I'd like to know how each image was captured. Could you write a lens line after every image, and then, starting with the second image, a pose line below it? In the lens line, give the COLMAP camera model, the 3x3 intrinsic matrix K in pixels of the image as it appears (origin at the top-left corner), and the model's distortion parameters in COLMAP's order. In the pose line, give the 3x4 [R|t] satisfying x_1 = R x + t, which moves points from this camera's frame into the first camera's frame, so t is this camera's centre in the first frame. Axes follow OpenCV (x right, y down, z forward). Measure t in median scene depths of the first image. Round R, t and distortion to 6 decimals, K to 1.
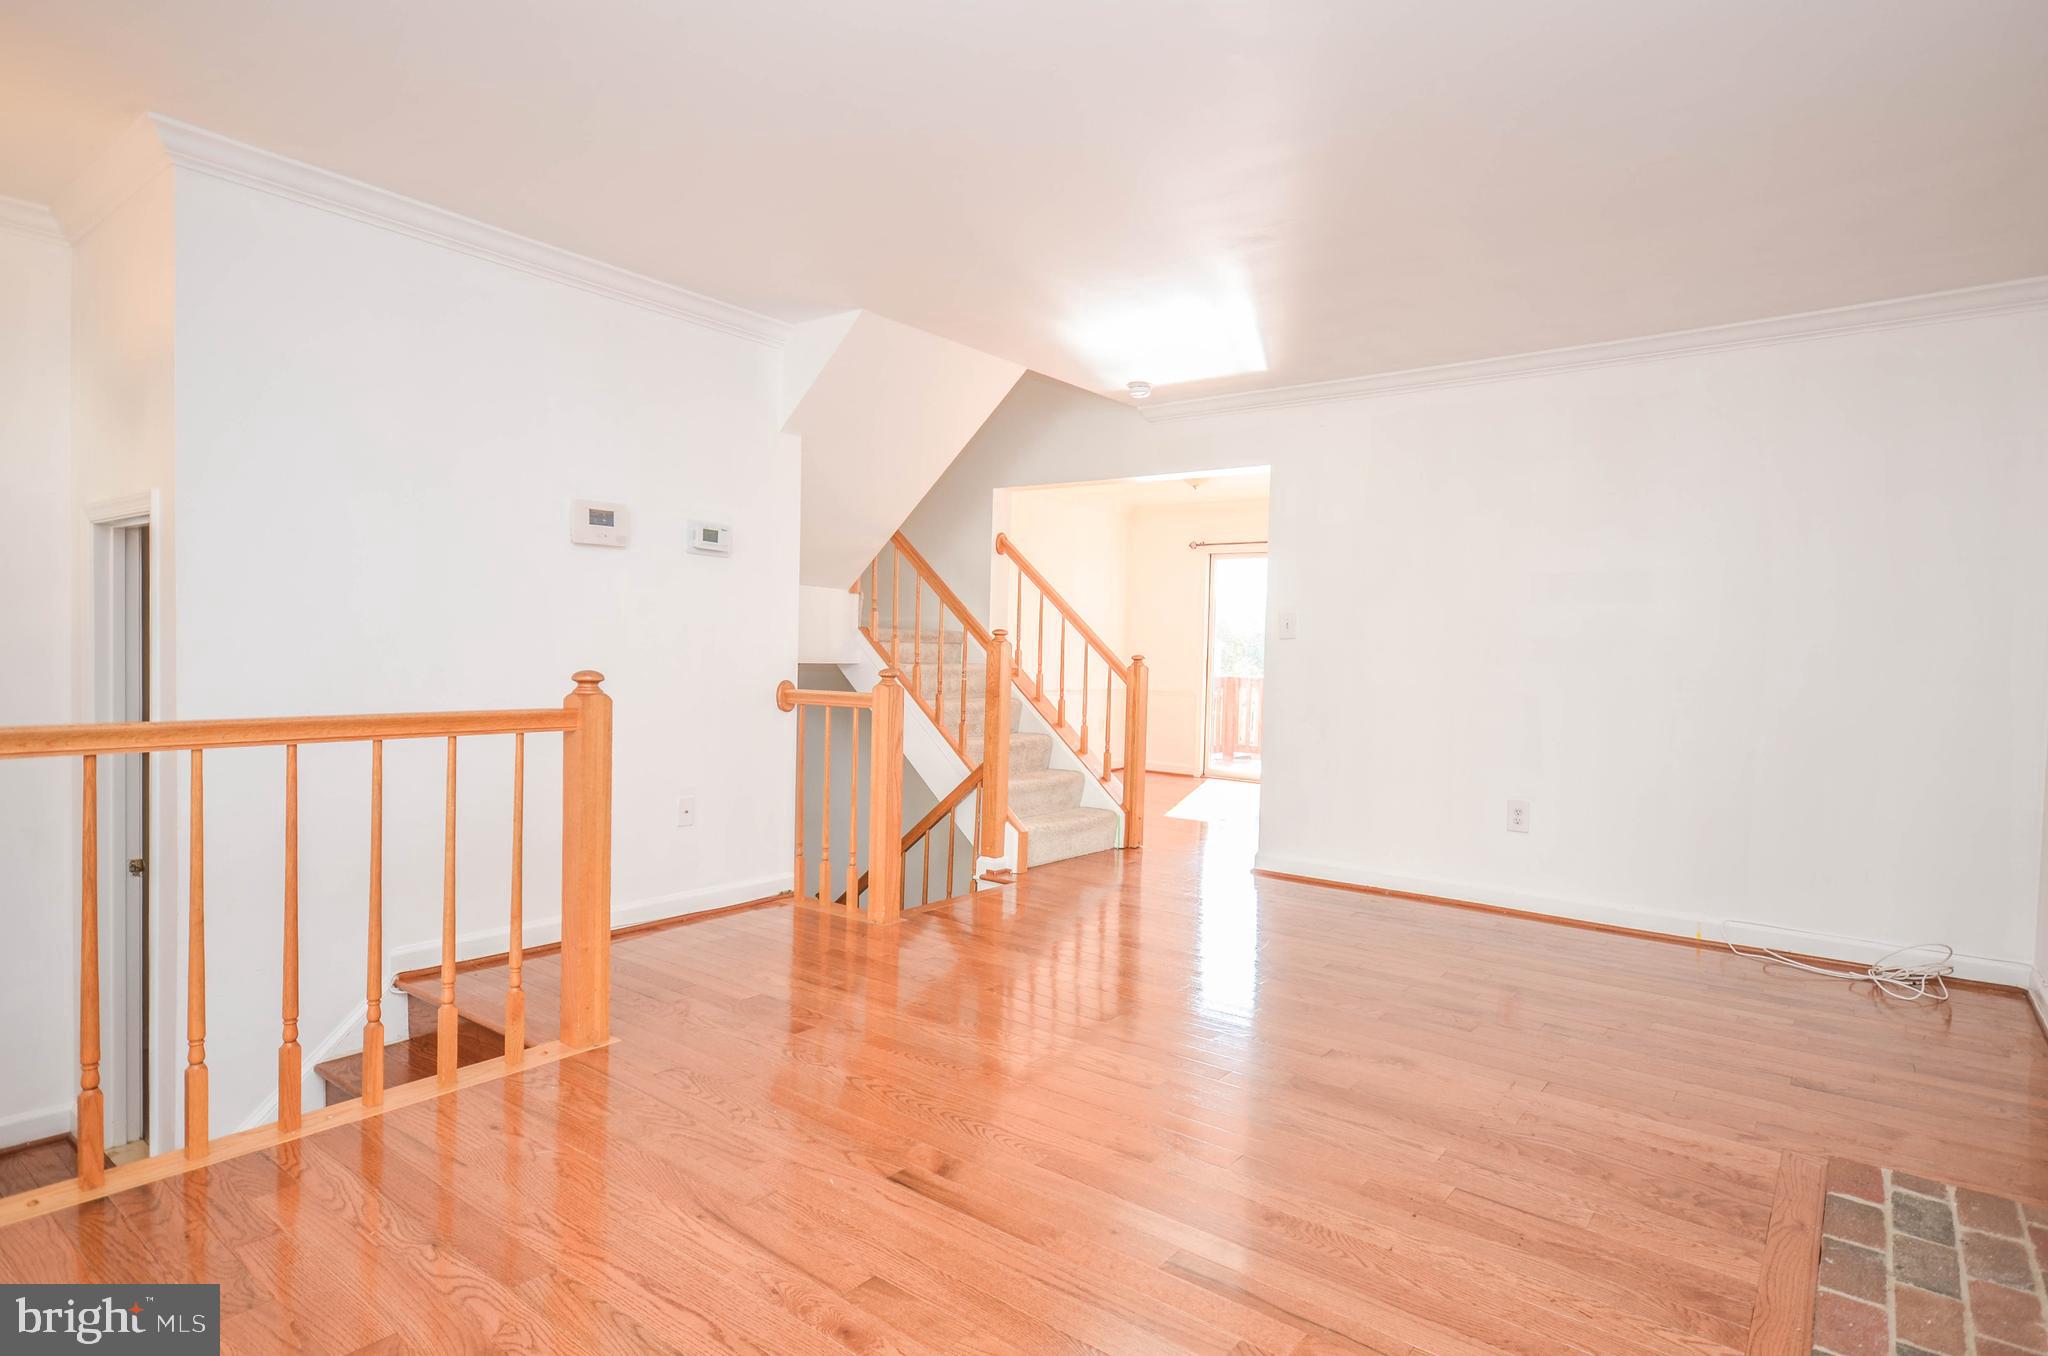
lens RADIAL K [[1081.2, 0, 1029.3], [0, 1081.2, 688.6], [0, 0, 1]] dist [0.013948, 0.000123]
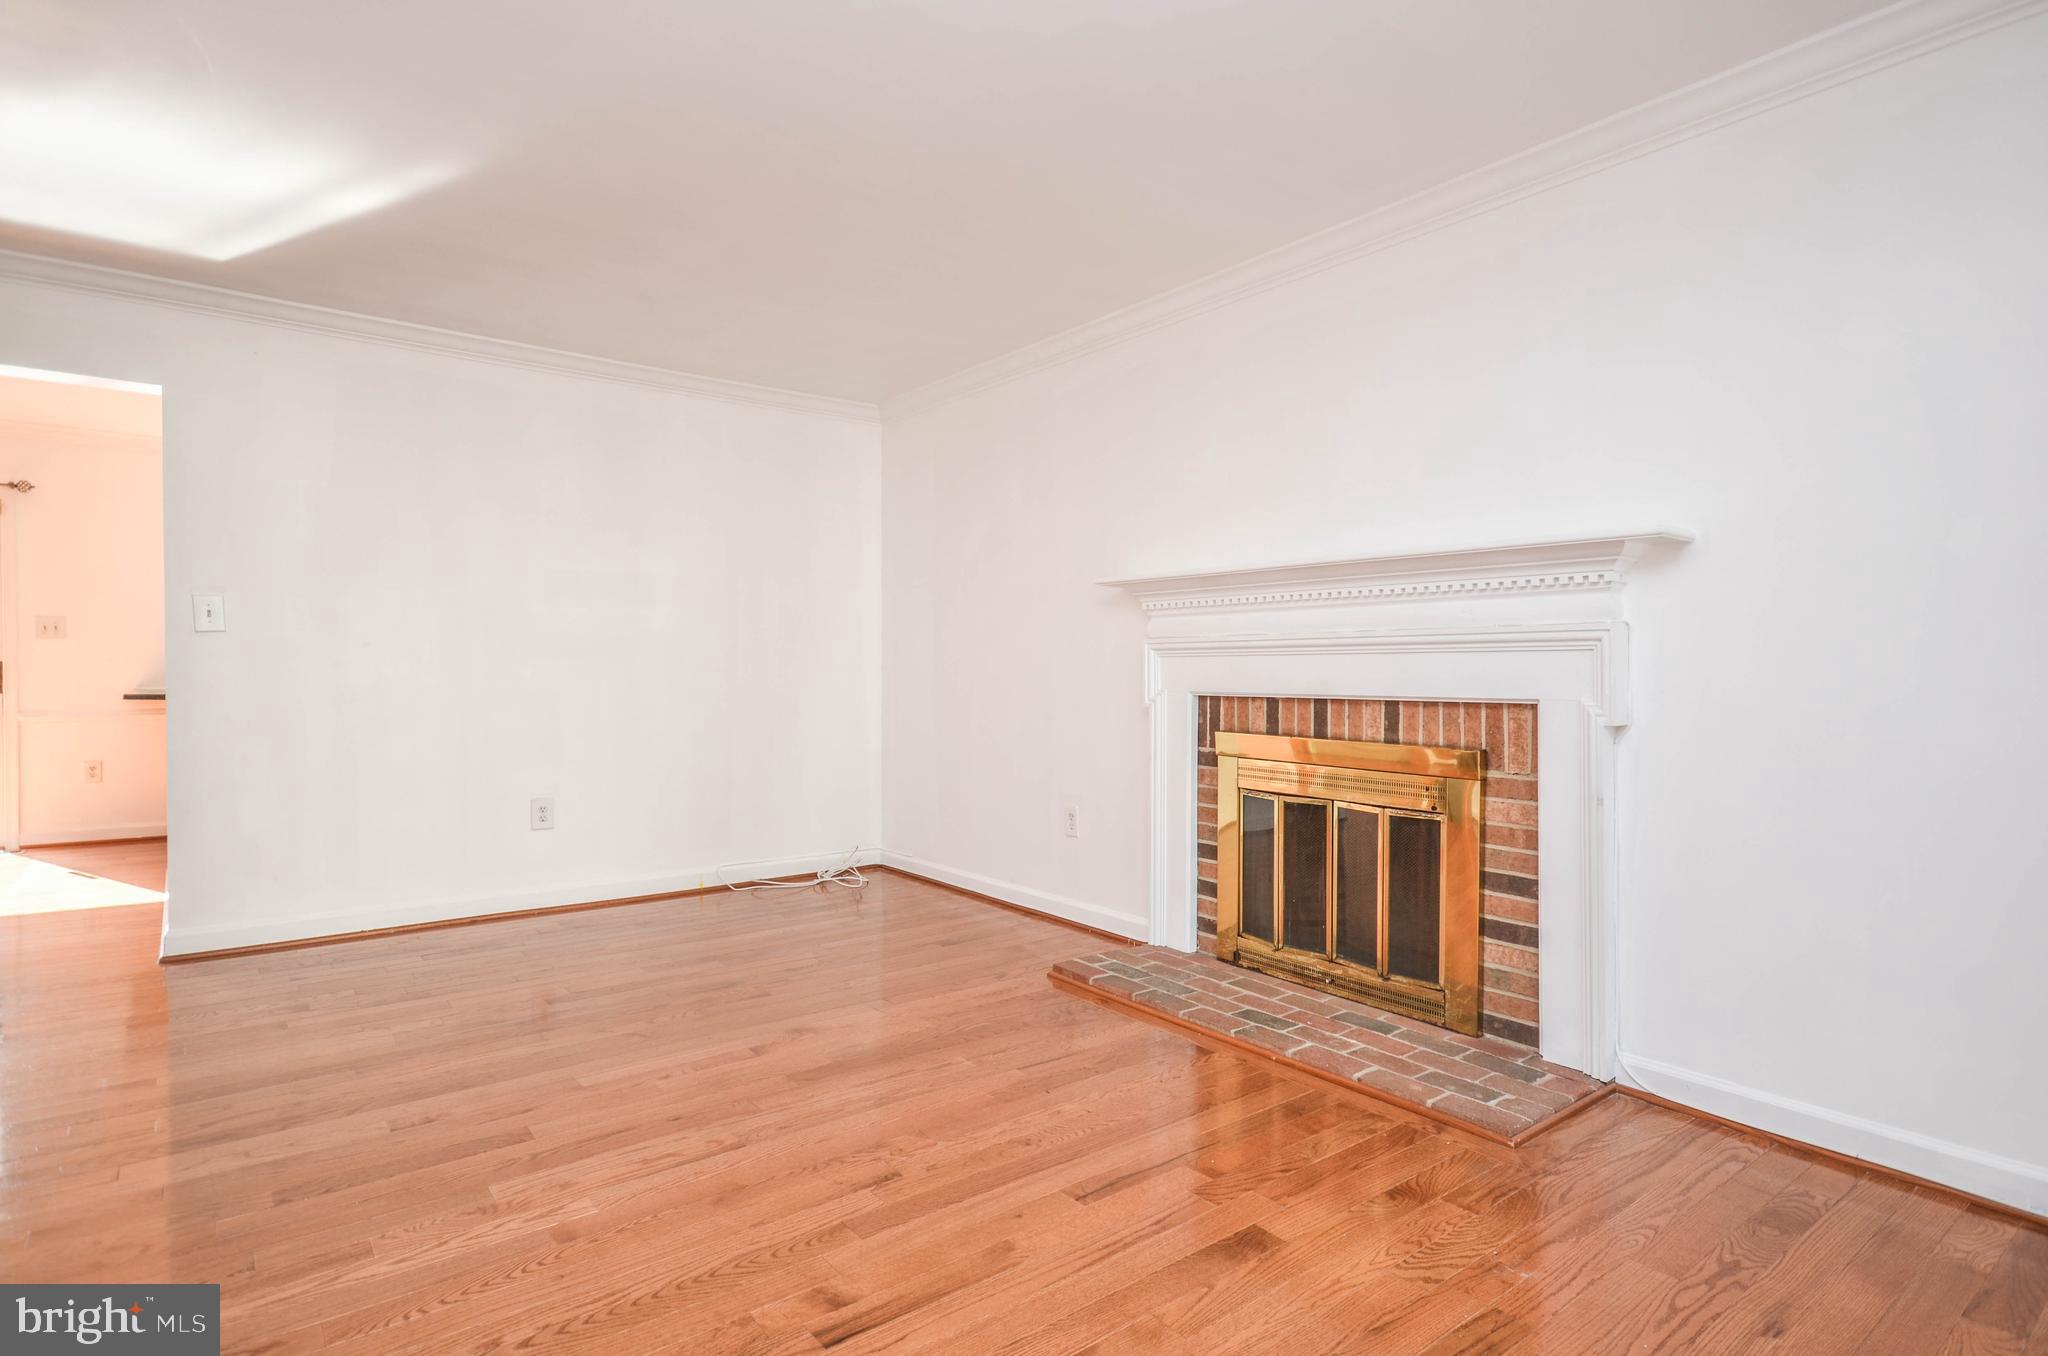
lens RADIAL K [[1081.2, 0, 1029.3], [0, 1081.2, 688.6], [0, 0, 1]] dist [0.013948, 0.000123]
pose [[0.223211, -0.040606, 0.973924, -0.775565], [0.029775, 0.998950, 0.034826, -0.034262], [-0.974315, 0.021225, 0.224185, 0.634629]]
